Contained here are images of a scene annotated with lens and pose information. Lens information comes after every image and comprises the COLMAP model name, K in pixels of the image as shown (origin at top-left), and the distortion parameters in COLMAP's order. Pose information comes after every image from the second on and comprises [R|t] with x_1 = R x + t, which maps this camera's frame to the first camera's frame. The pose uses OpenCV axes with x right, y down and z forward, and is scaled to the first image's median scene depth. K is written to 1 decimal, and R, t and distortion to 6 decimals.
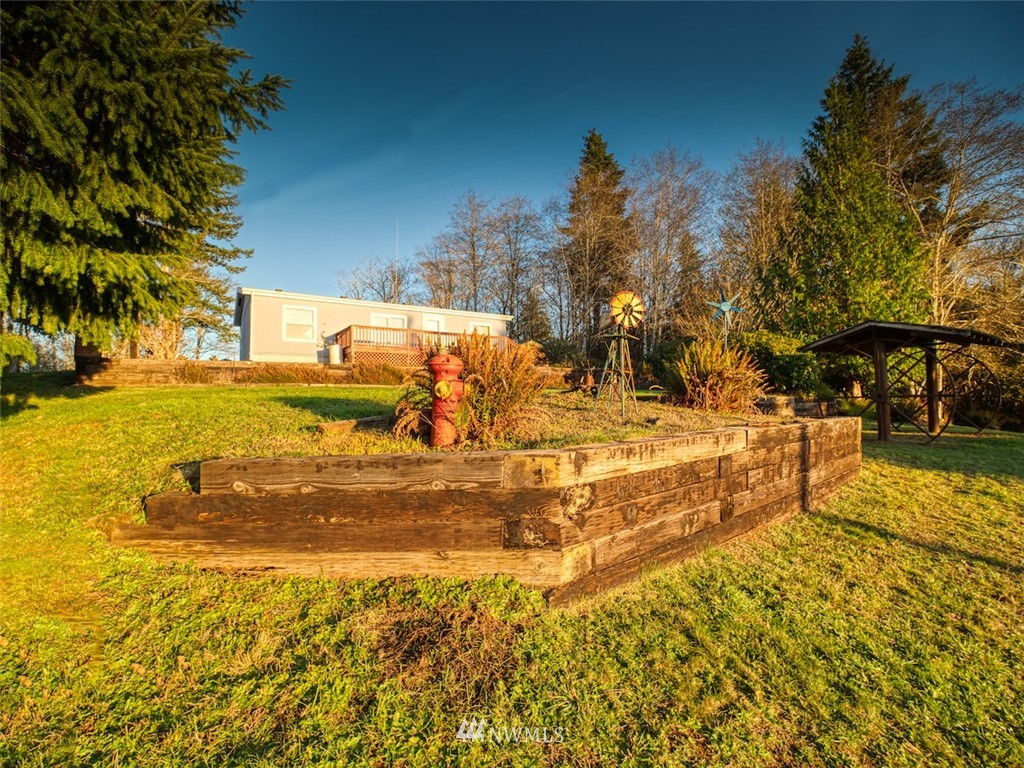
lens RADIAL K [[475.9, 0, 512.0], [0, 475.9, 384.0], [0, 0, 1]] dist [-0.019621, 0.000620]
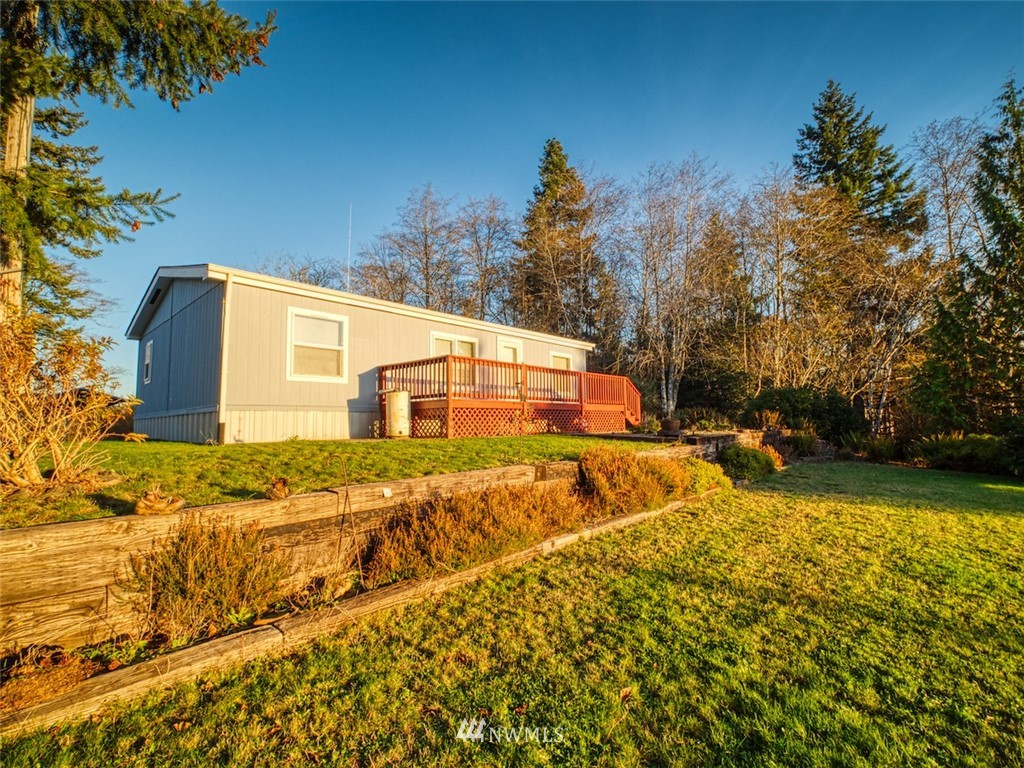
lens RADIAL K [[475.9, 0, 512.0], [0, 475.9, 384.0], [0, 0, 1]] dist [-0.019621, 0.000620]
pose [[0.967053, 0.025160, 0.253327, -0.175895], [-0.014463, 0.998927, -0.043998, -0.031908], [-0.254163, 0.038885, 0.966380, 0.216025]]
